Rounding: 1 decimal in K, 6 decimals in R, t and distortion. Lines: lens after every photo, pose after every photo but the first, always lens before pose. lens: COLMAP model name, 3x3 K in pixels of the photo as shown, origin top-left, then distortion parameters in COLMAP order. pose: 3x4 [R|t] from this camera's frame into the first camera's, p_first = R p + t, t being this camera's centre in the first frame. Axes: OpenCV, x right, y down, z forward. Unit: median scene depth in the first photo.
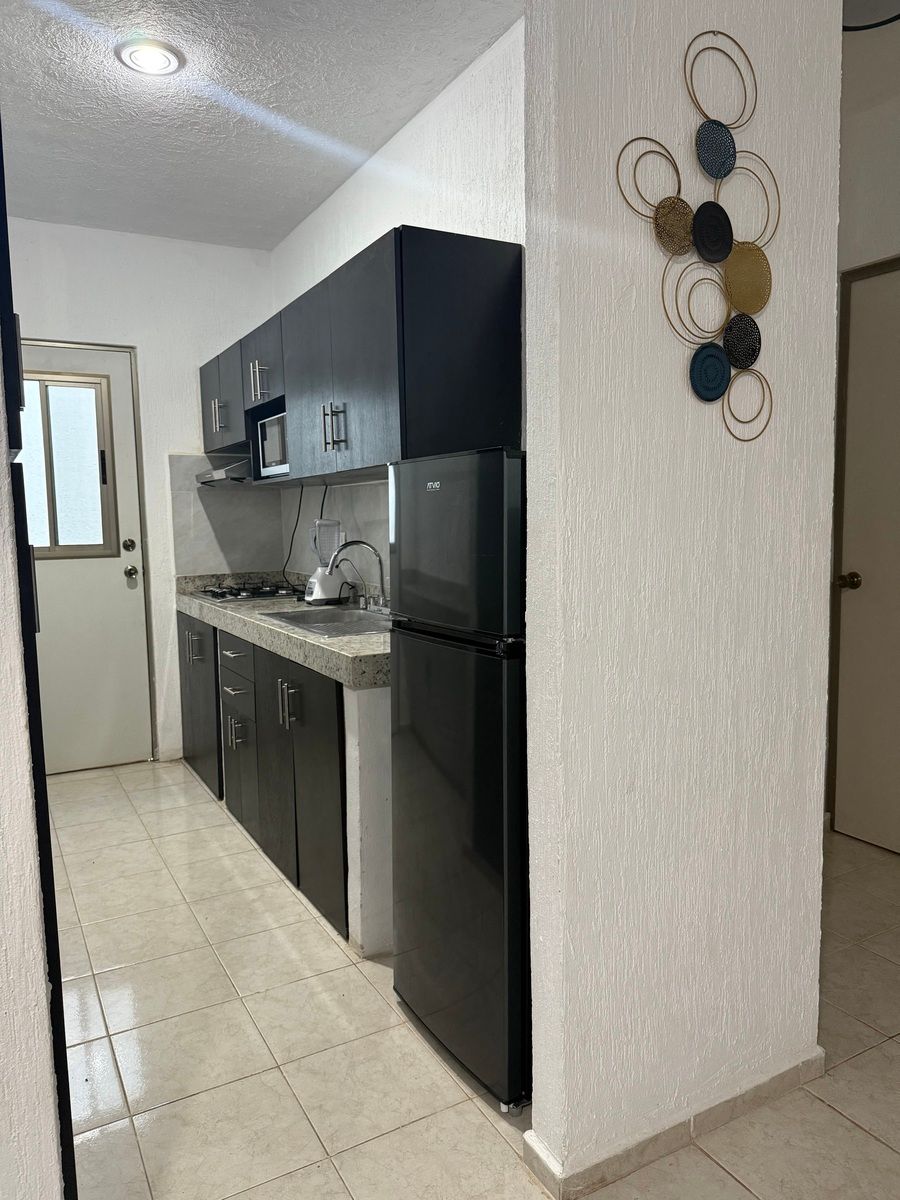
lens RADIAL K [[837.9, 0, 454.6], [0, 837.9, 602.8], [0, 0, 1]] dist [0.042908, -0.012966]
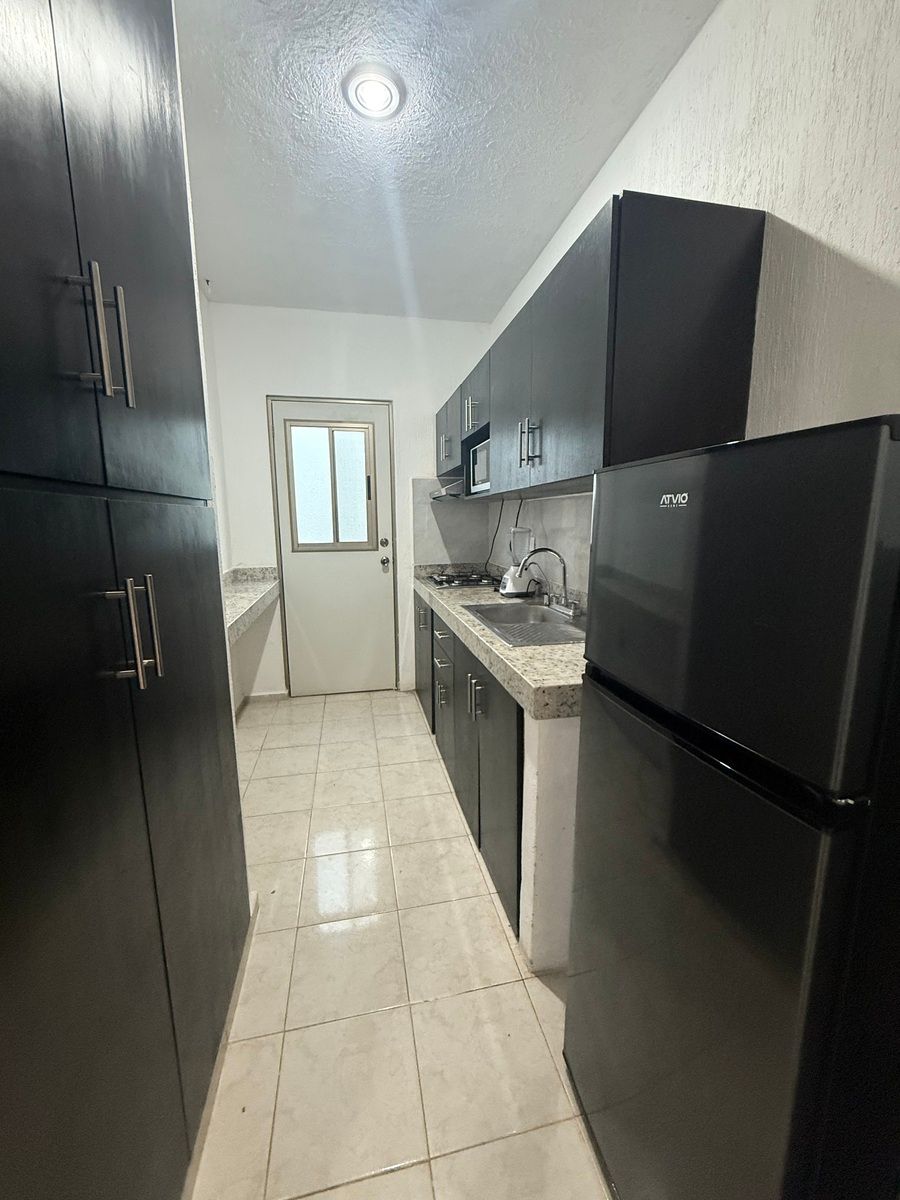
lens RADIAL K [[478.5, 0, 448.8], [0, 478.5, 603.7], [0, 0, 1]] dist [0.000419, -0.000673]
pose [[0.953793, 0.059385, -0.294536, -0.043362], [-0.036956, 0.996017, 0.081143, -0.045955], [0.298182, -0.066508, 0.952189, 0.326358]]
